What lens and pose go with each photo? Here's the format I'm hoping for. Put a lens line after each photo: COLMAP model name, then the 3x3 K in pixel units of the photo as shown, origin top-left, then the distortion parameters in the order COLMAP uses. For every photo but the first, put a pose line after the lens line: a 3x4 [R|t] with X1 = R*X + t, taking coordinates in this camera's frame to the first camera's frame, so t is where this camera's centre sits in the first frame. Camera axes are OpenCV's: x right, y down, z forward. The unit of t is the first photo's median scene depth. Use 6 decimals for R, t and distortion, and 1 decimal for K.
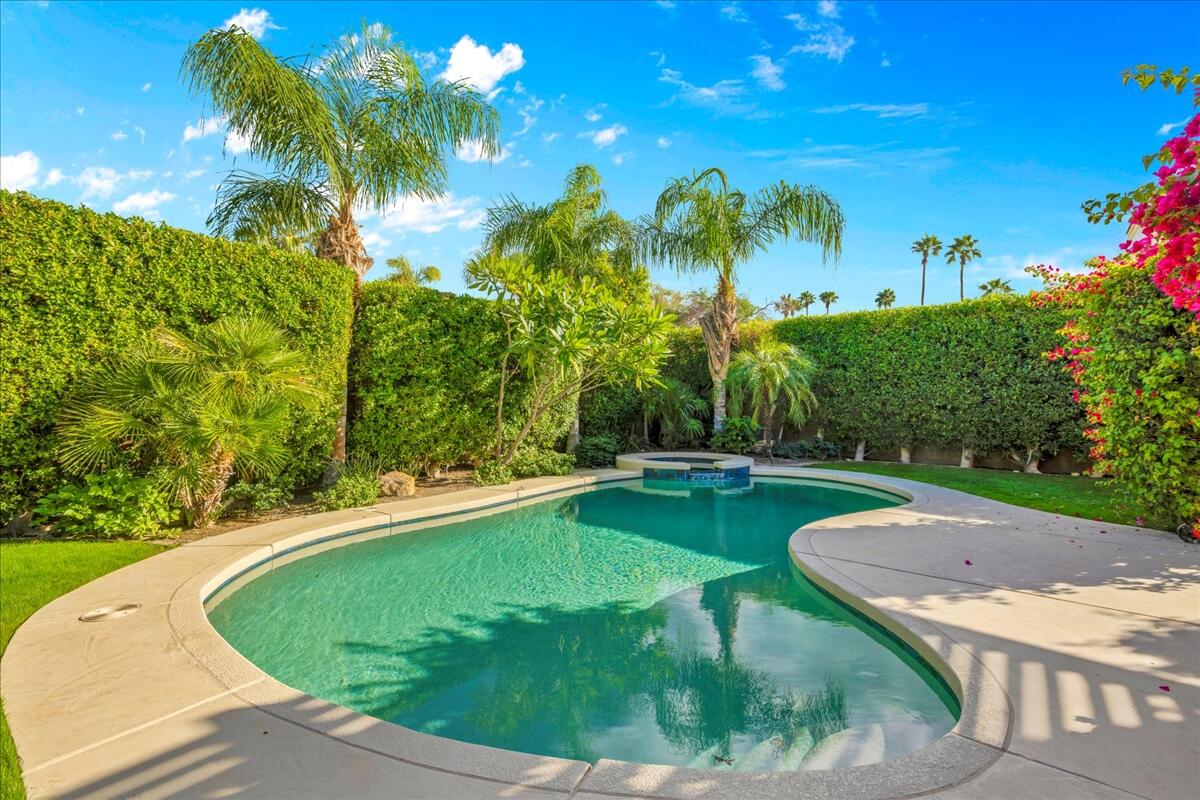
lens RADIAL K [[552.0, 0, 595.2], [0, 552.0, 392.0], [0, 0, 1]] dist [-0.004766, 0.001641]
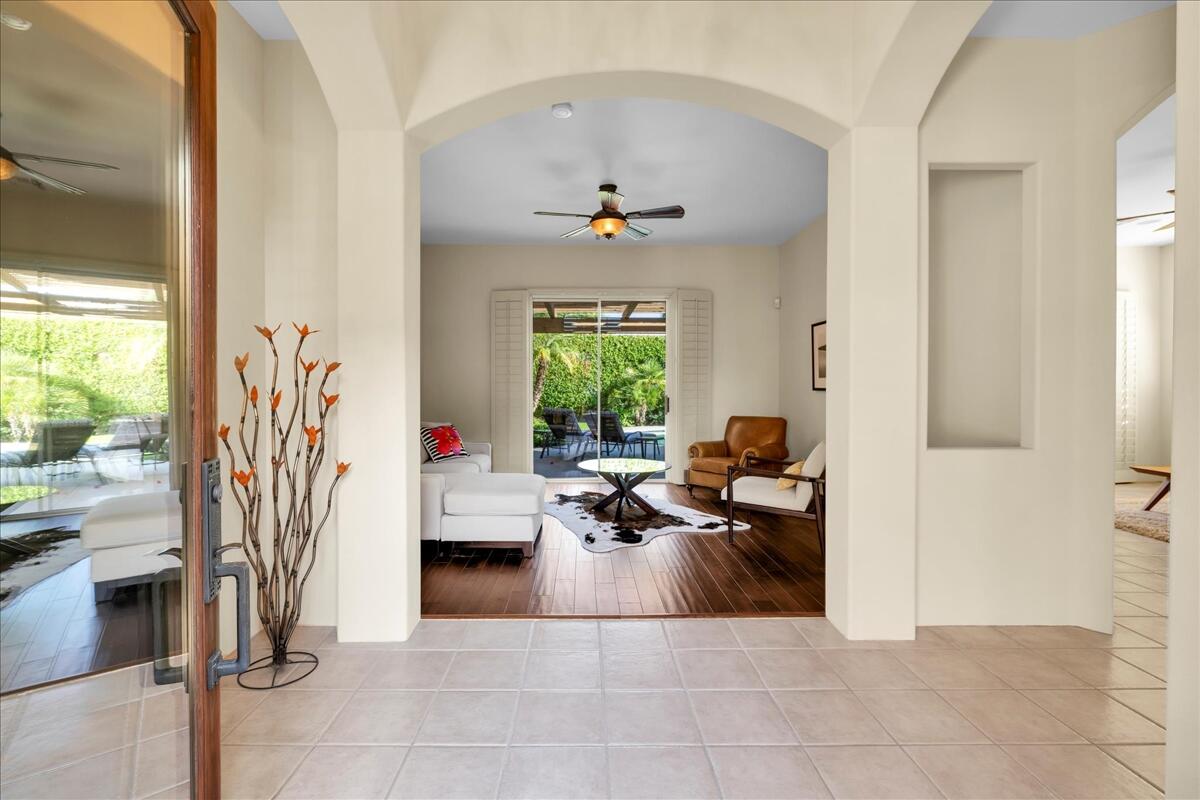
lens RADIAL K [[517.0, 0, 589.3], [0, 517.0, 395.2], [0, 0, 1]] dist [0.001832, 0.000342]
pose [[0.633775, 0.020150, -0.773255, 1.500081], [0.014015, 0.999197, 0.037525, -0.062807], [0.773391, -0.034619, 0.632983, -1.203671]]
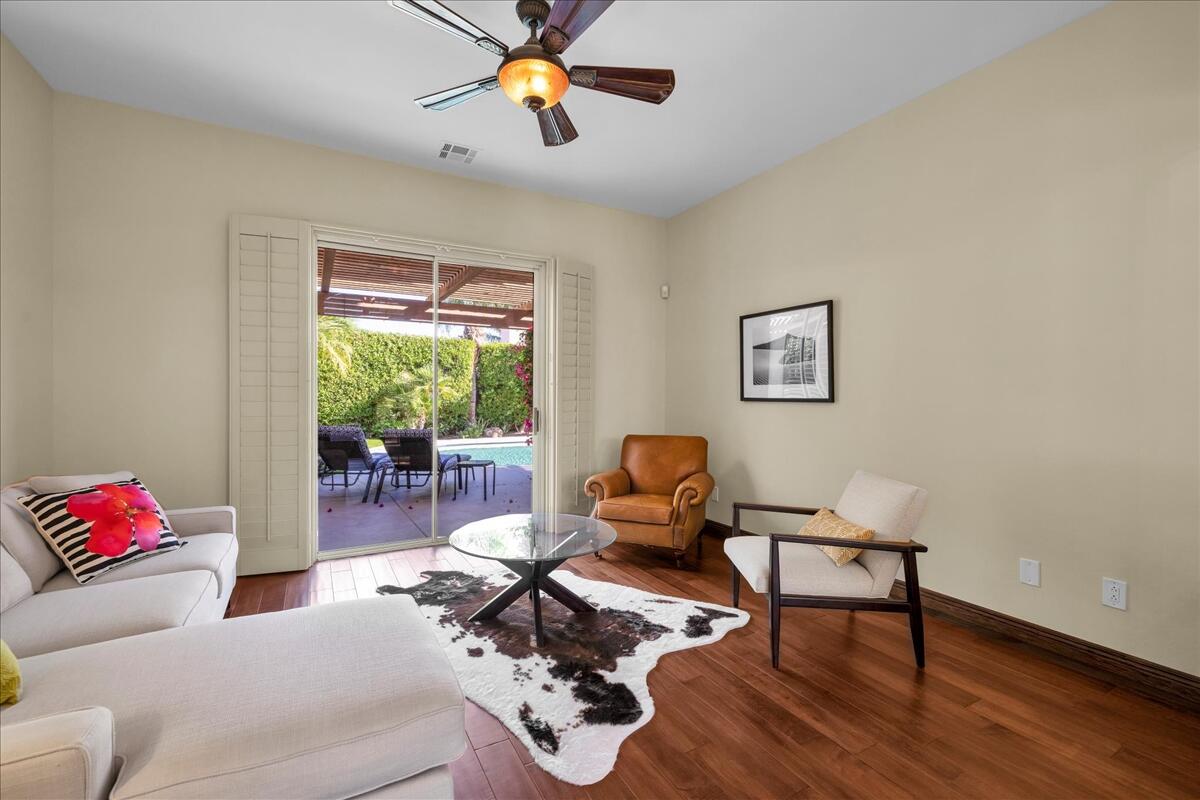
lens RADIAL K [[517.0, 0, 606.6], [0, 517.0, 403.6], [0, 0, 1]] dist [0.001832, 0.000342]
pose [[0.922787, 0.017194, -0.384926, 1.209101], [-0.001209, 0.999128, 0.041733, -0.058252], [0.385308, -0.038045, 0.922003, -1.075422]]
